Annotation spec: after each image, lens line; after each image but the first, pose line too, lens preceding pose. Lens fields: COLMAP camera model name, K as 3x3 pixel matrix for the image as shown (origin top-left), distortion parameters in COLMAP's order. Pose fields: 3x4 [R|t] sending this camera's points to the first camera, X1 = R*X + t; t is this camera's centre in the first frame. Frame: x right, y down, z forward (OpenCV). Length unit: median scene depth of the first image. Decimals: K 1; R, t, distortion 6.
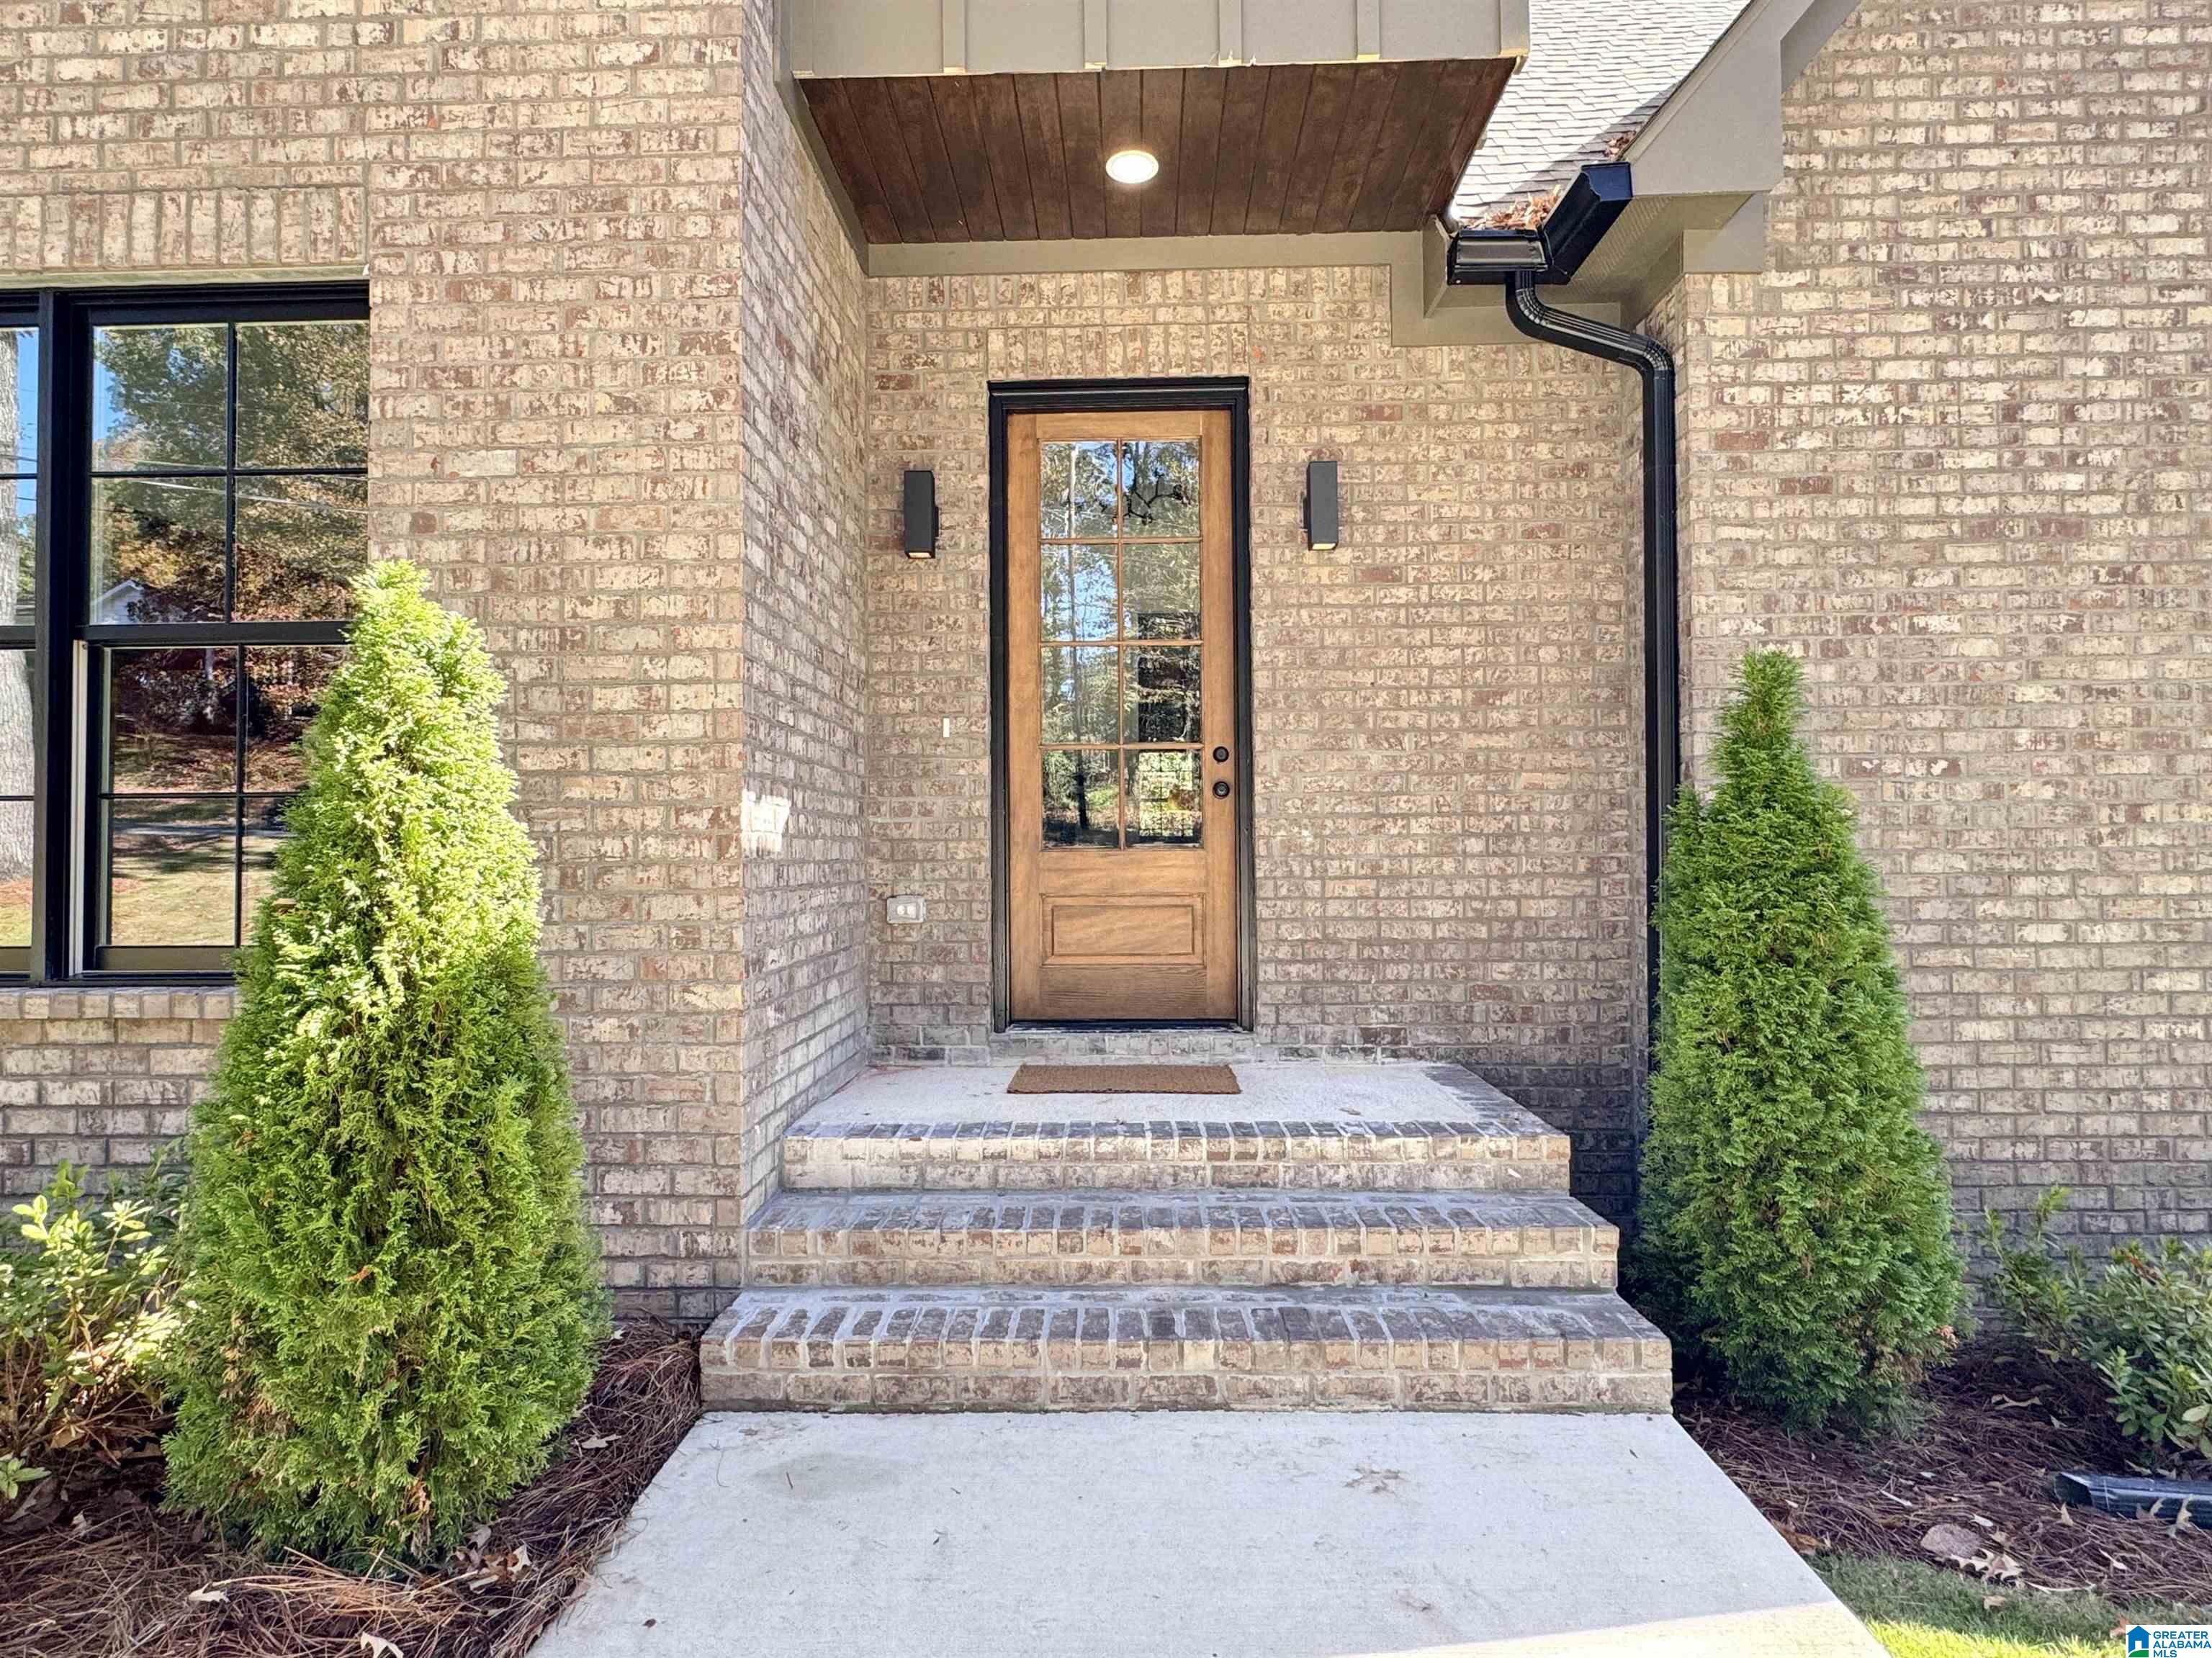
lens RADIAL K [[1198.0, 0, 1111.2], [0, 1198.0, 835.9], [0, 0, 1]] dist [-0.004004, -0.000157]
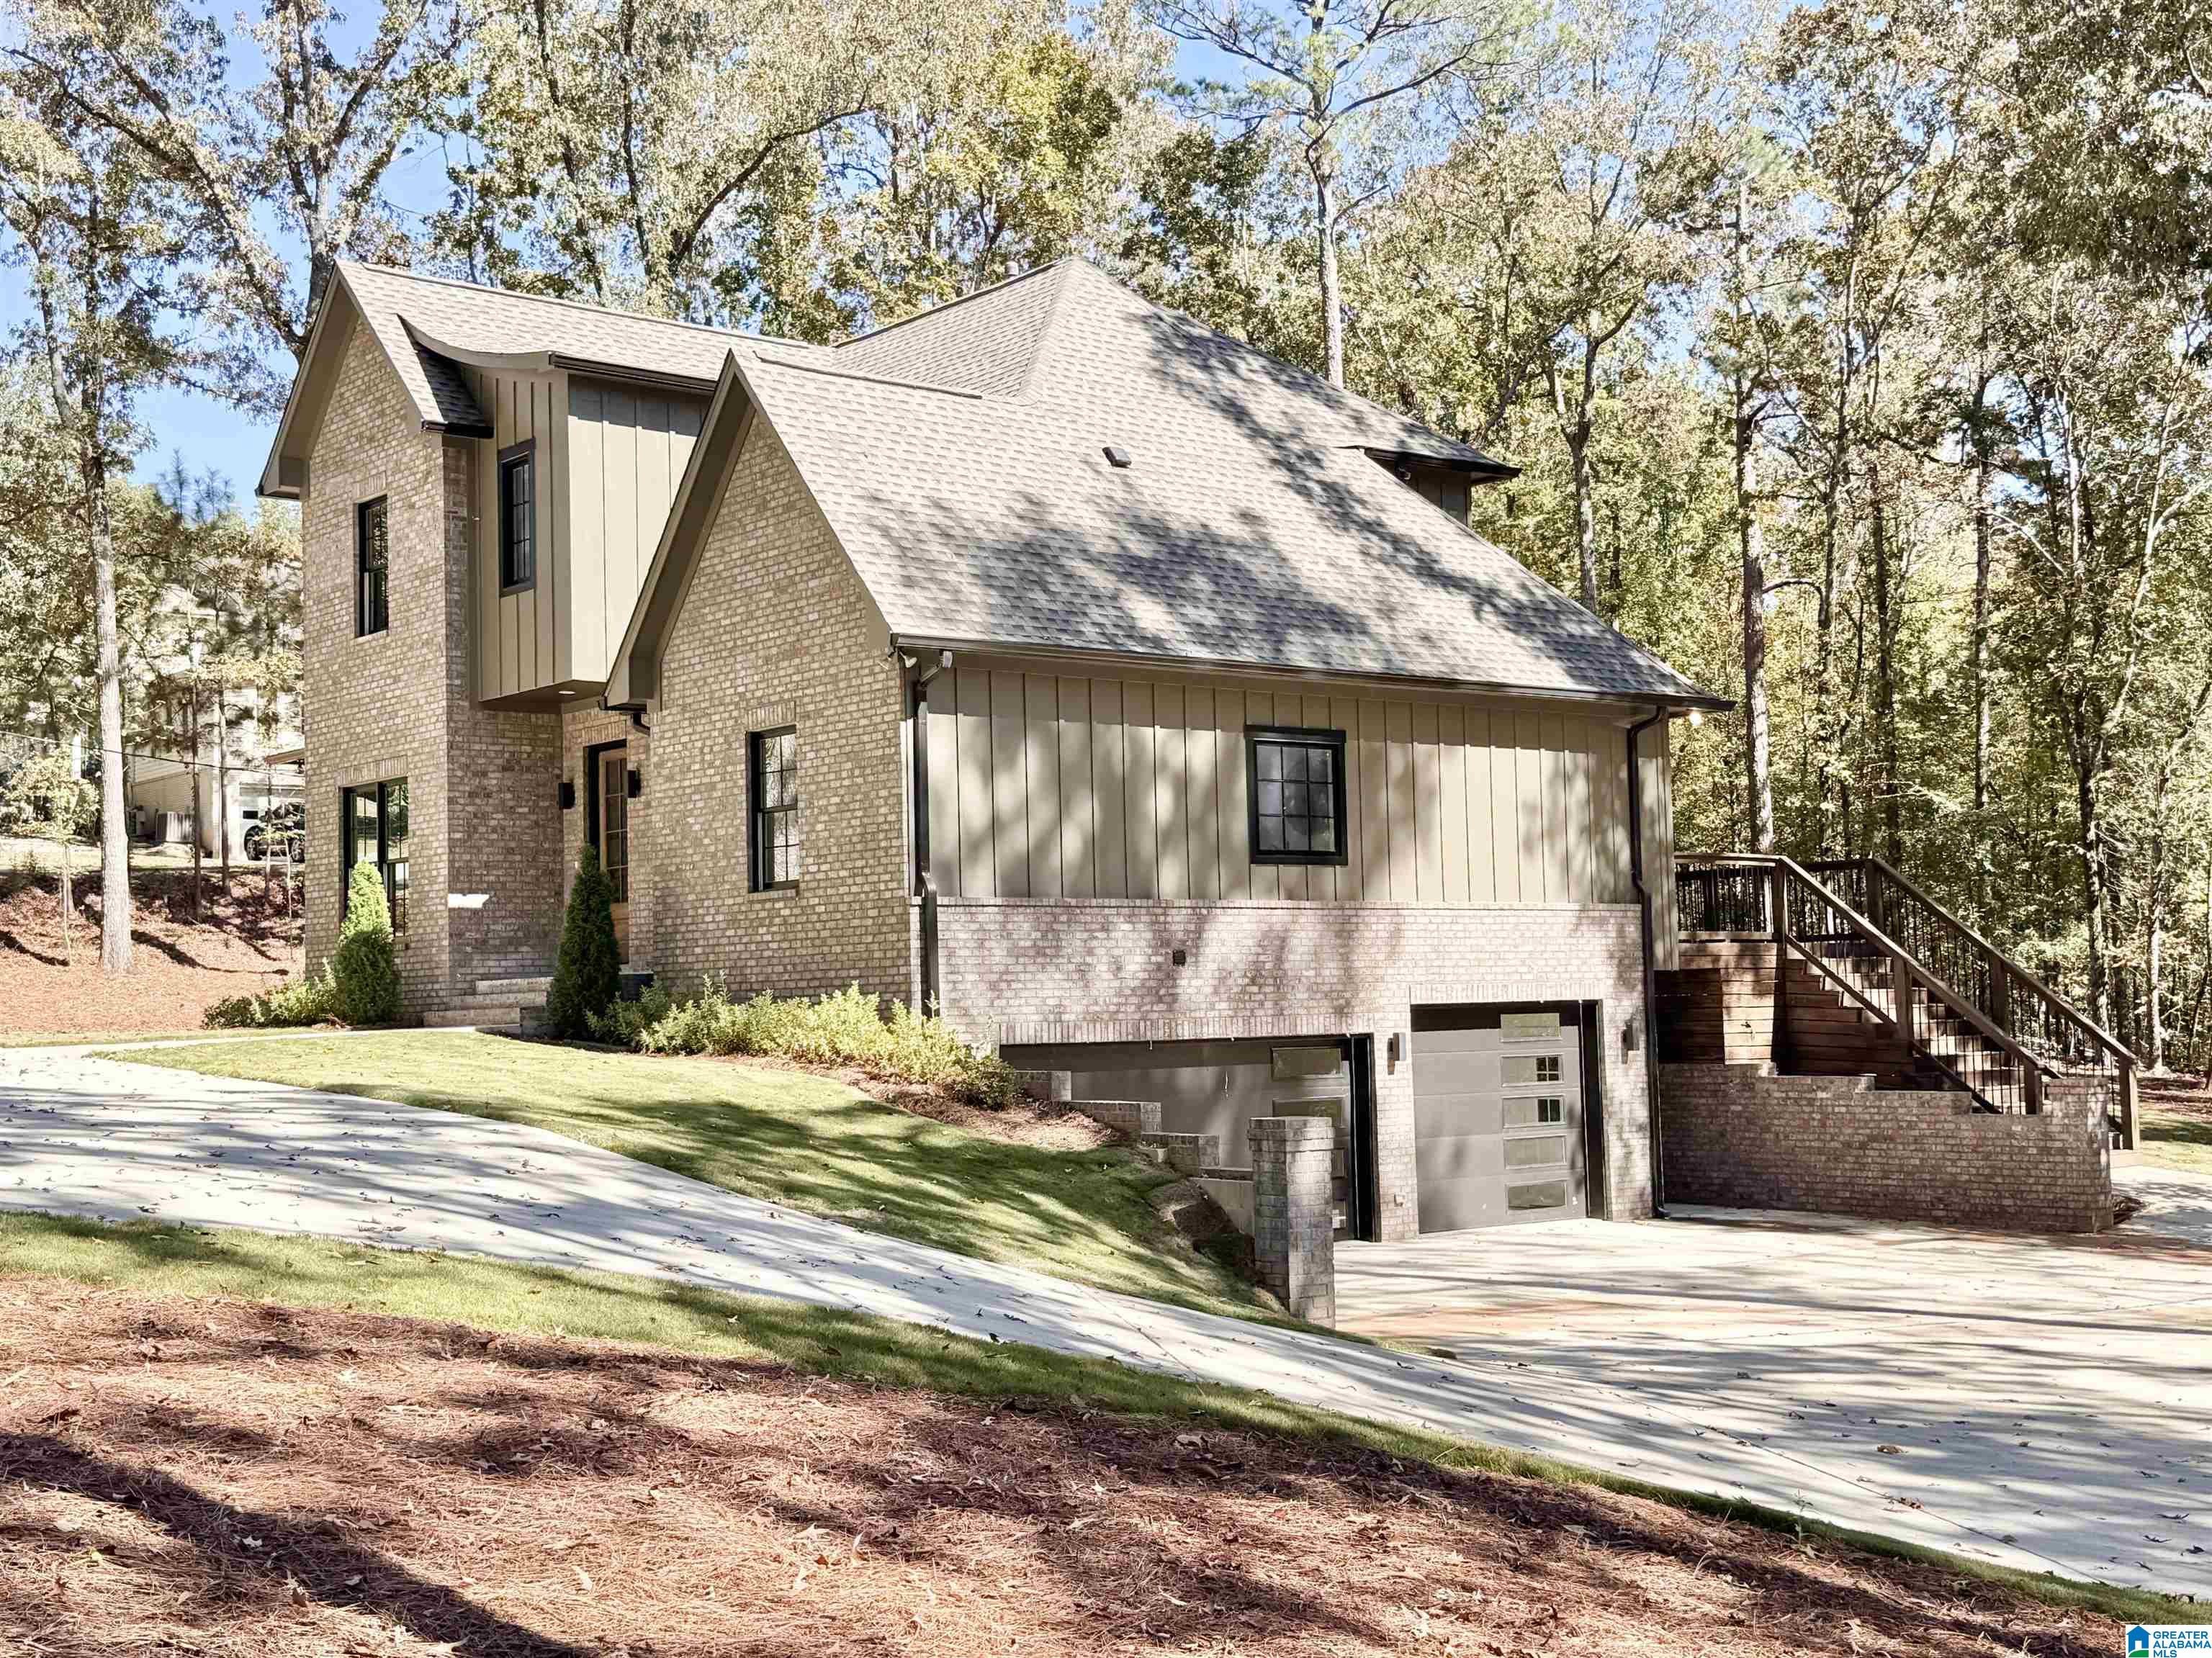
lens RADIAL K [[2658.2, 0, 1088.9], [0, 2658.2, 842.8], [0, 0, 1]] dist [0.101522, 0.000000]
pose [[0.677113, -0.058490, -0.733551, 6.471433], [0.034090, 0.998259, -0.048130, 0.248850], [0.735089, 0.007583, 0.677928, -2.961503]]
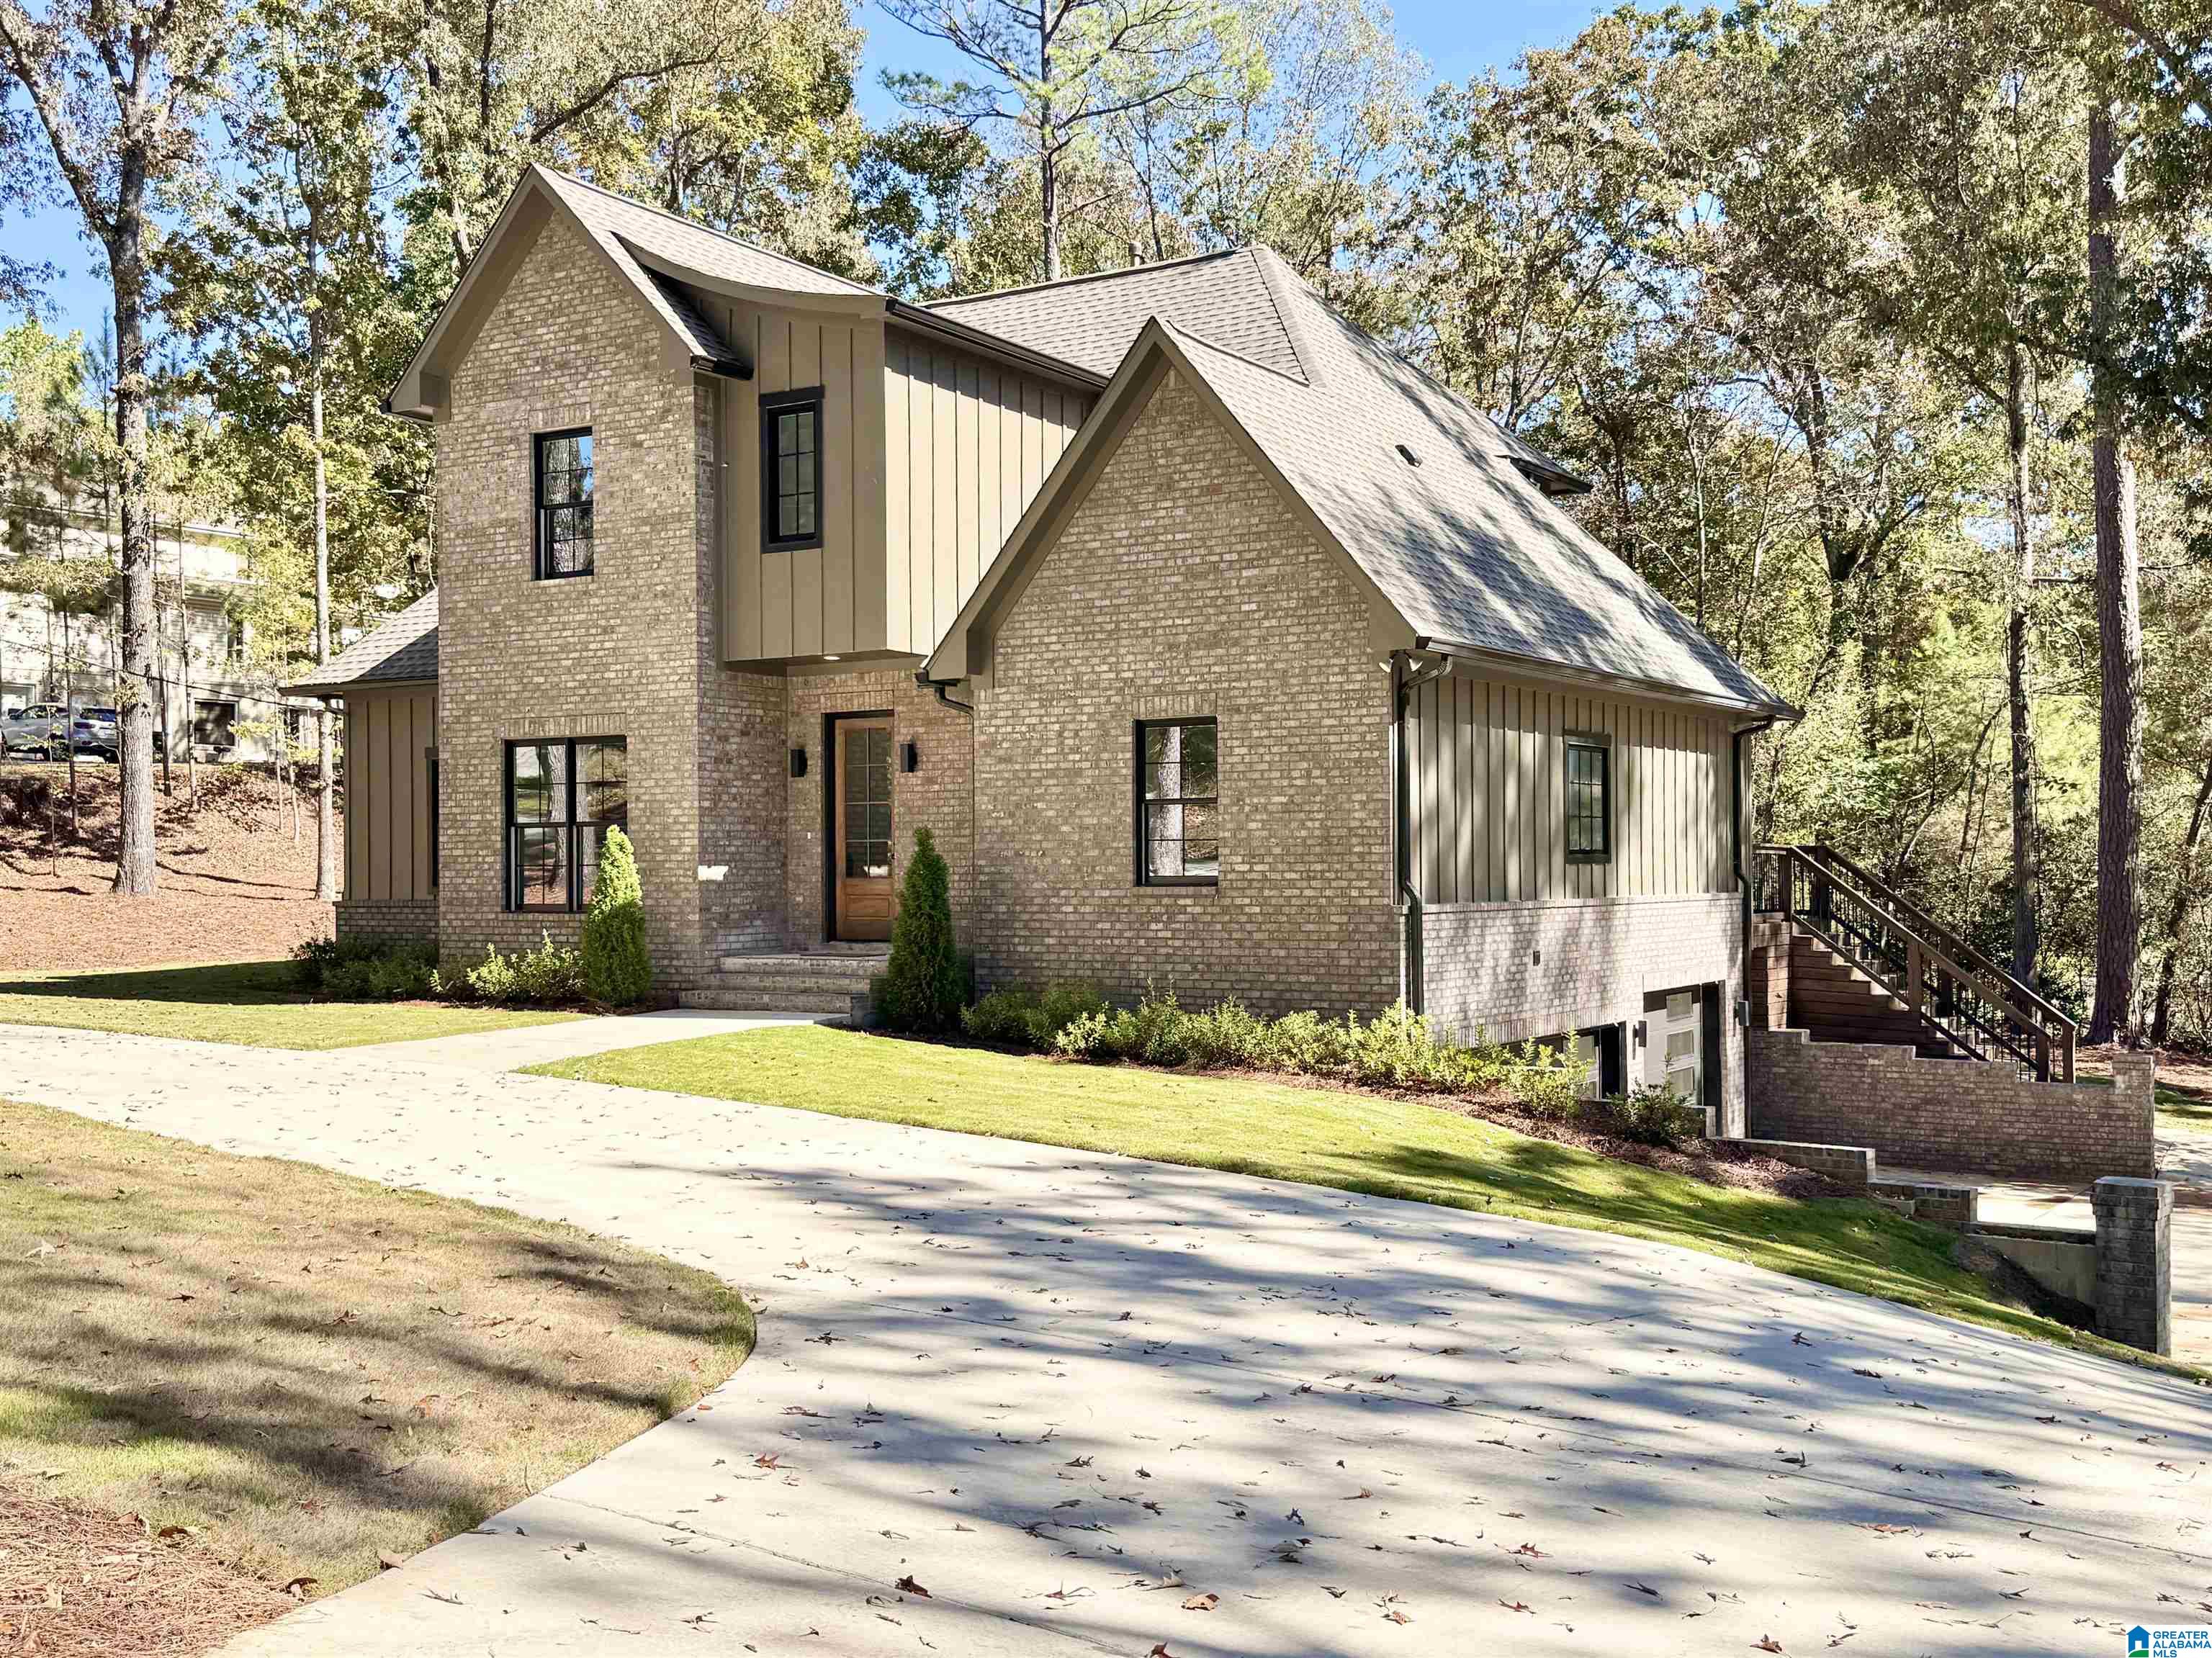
lens RADIAL K [[2151.8, 0, 1099.9], [0, 2151.8, 880.1], [0, 0, 1]] dist [0.066983, 0.000000]
pose [[0.863214, 0.004544, -0.504819, 3.551963], [0.009682, 0.999627, 0.025554, -0.126939], [0.504746, -0.026947, 0.862847, -3.592245]]
